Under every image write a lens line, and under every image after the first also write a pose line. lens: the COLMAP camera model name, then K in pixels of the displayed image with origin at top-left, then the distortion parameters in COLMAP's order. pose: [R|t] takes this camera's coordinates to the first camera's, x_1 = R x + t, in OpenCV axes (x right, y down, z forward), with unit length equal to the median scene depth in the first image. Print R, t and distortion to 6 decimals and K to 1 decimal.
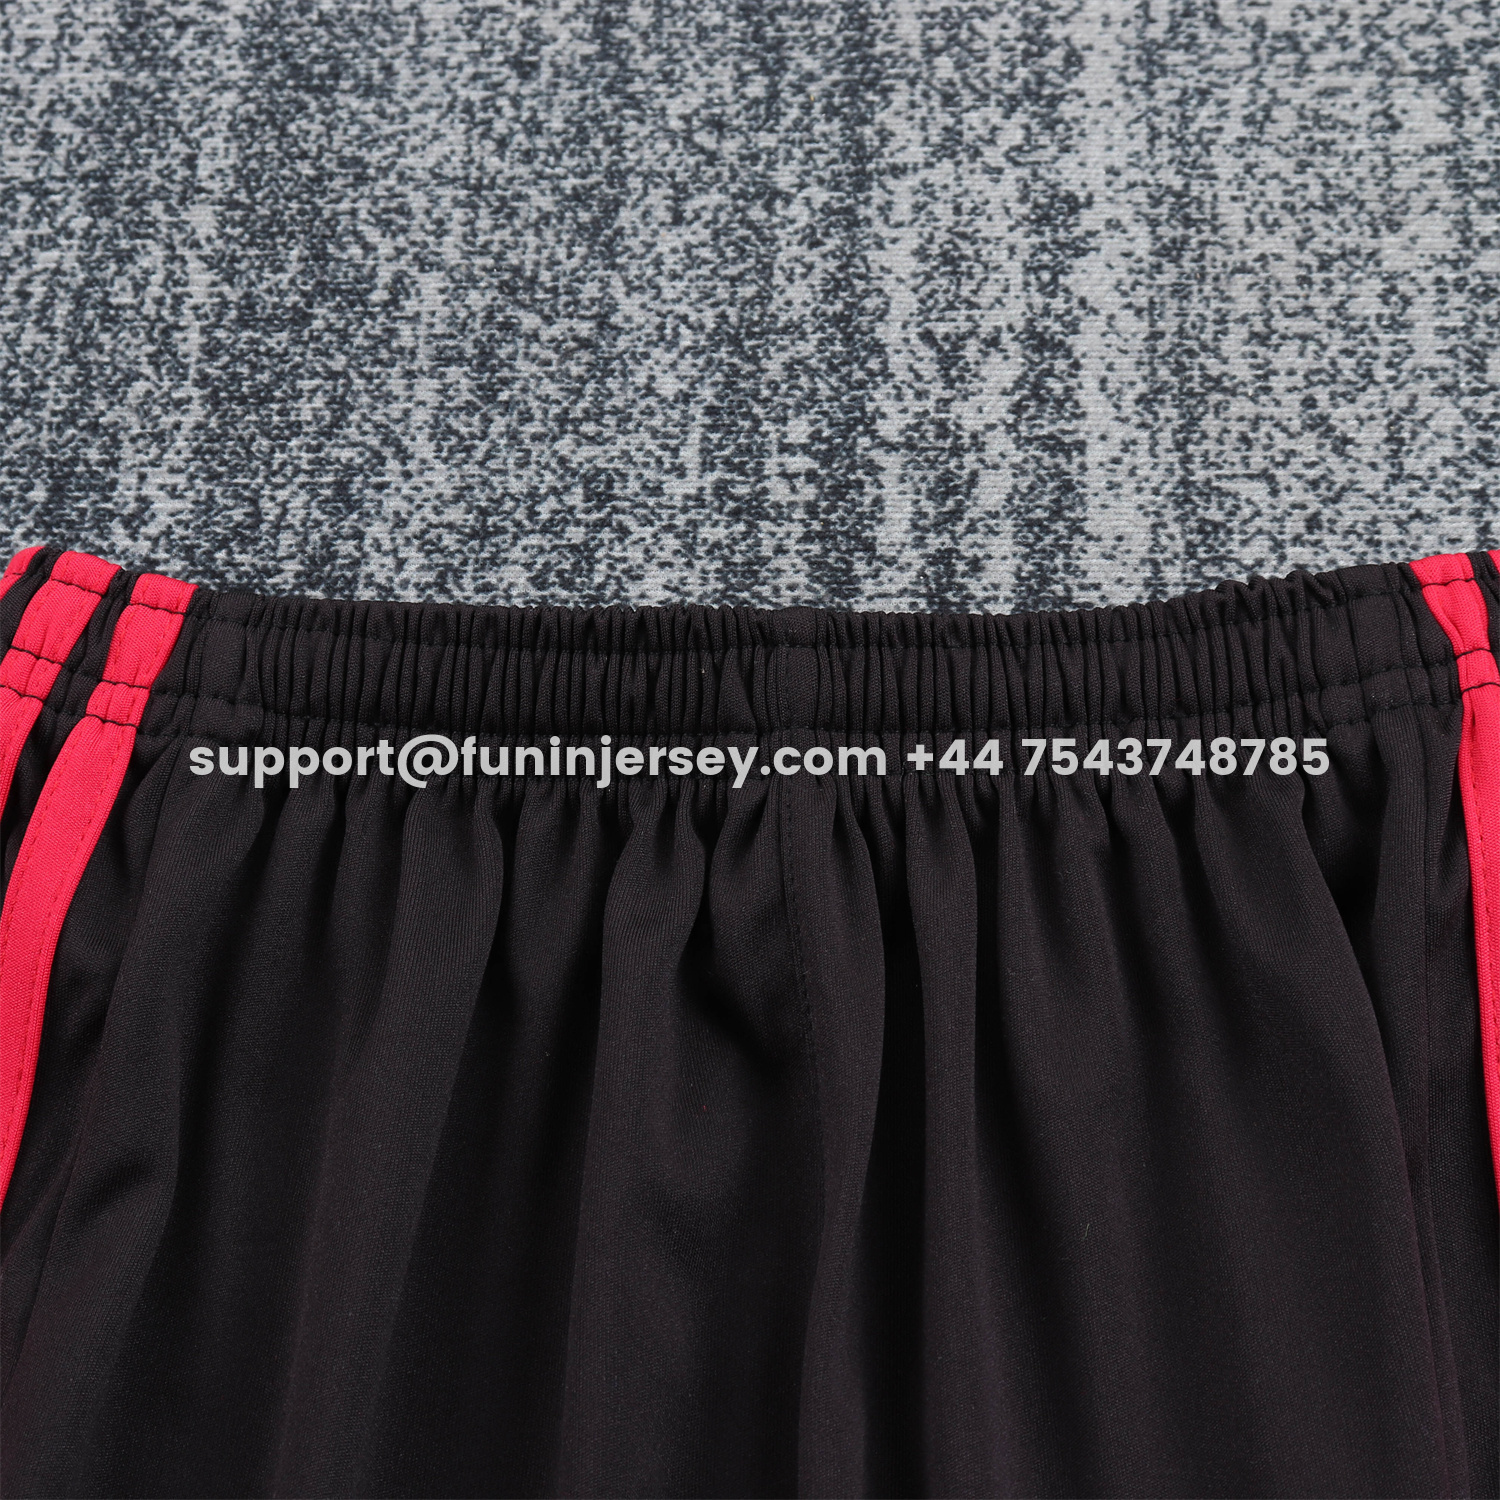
lens RADIAL K [[3277.3, 0, 747.0], [0, 3277.3, 753.3], [0, 0, 1]] dist [-0.004404, 0.000000]
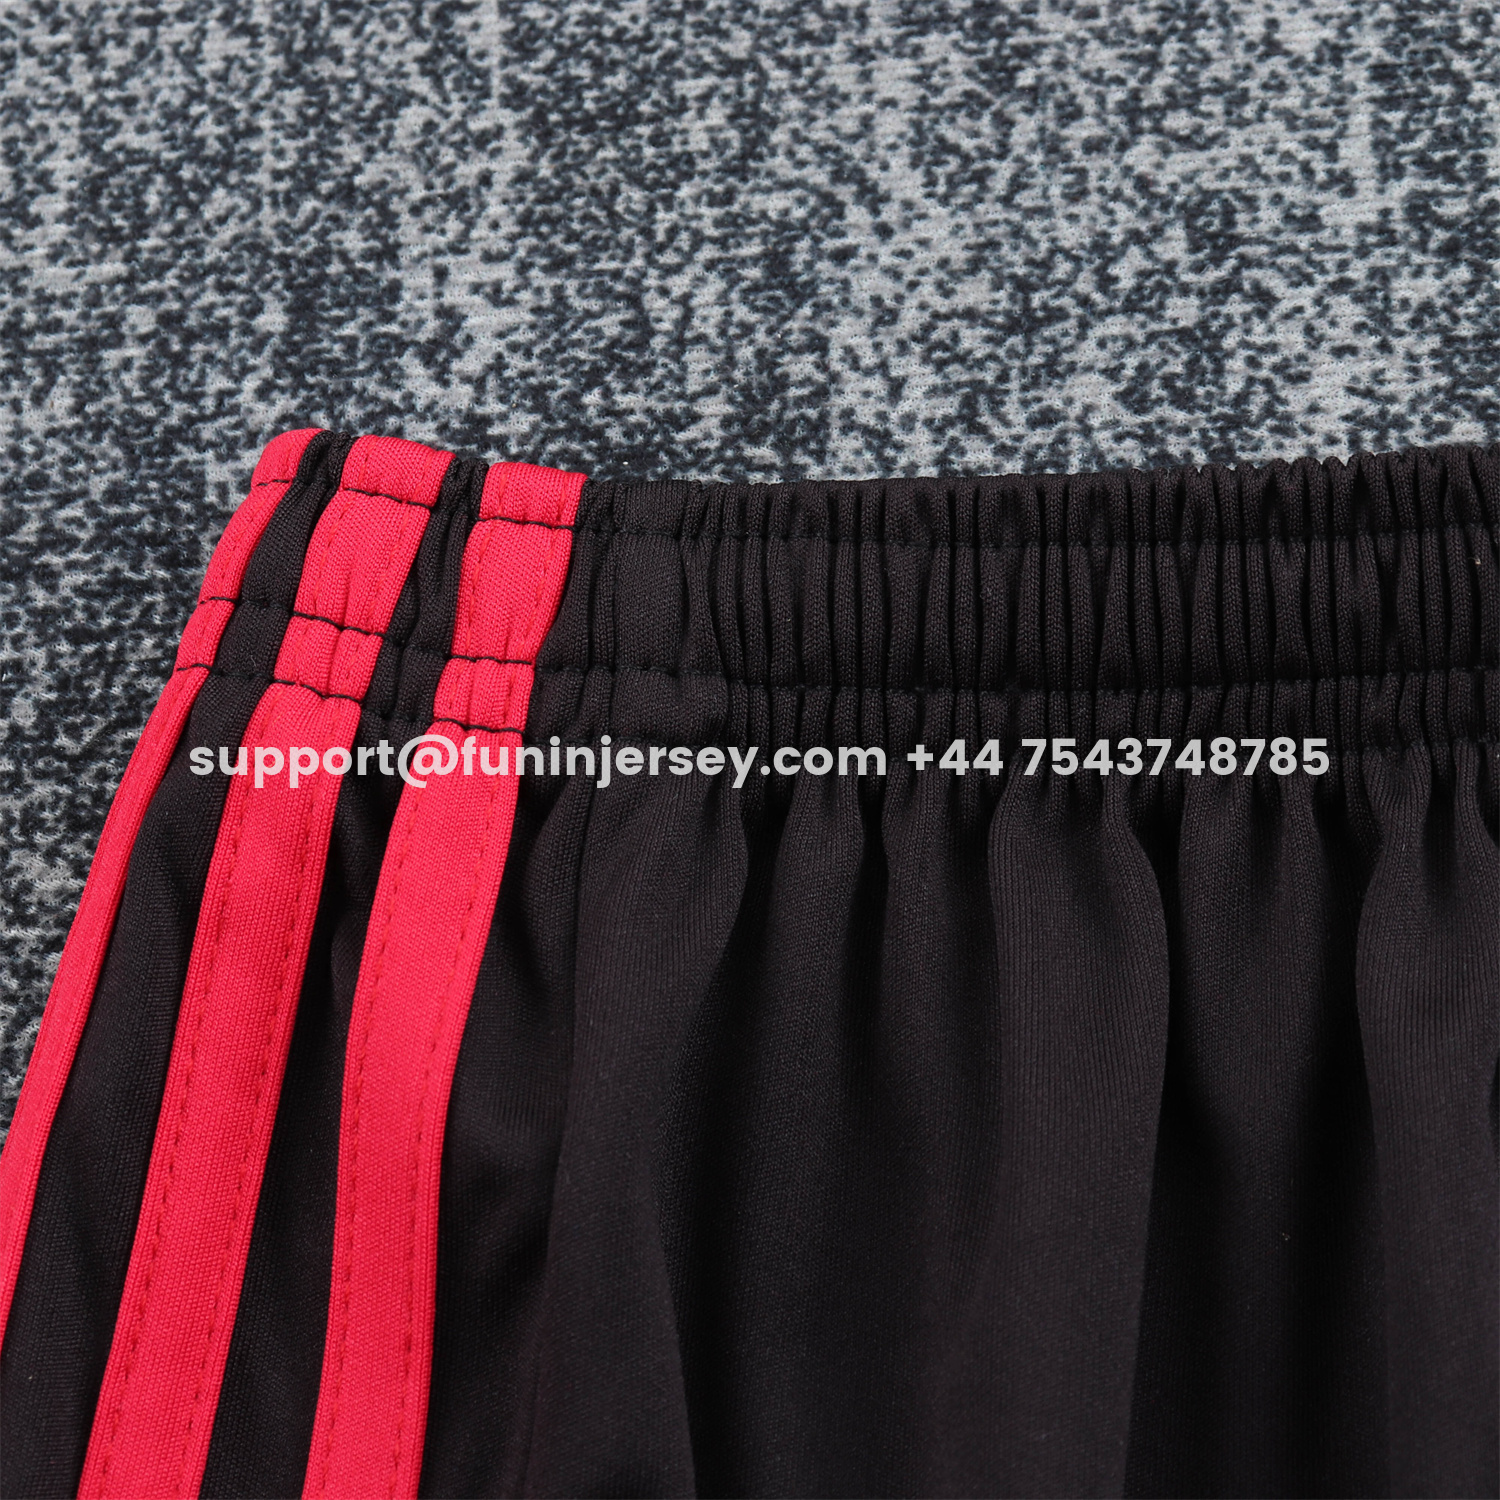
lens RADIAL K [[4647.6, 0, 751.6], [0, 4647.6, 748.0], [0, 0, 1]] dist [0.000858, 0.000000]
pose [[0.995258, -0.089060, -0.039126, -0.103150], [0.092784, 0.989937, 0.106846, -0.084565], [0.029217, -0.109970, 0.993505, 0.148471]]
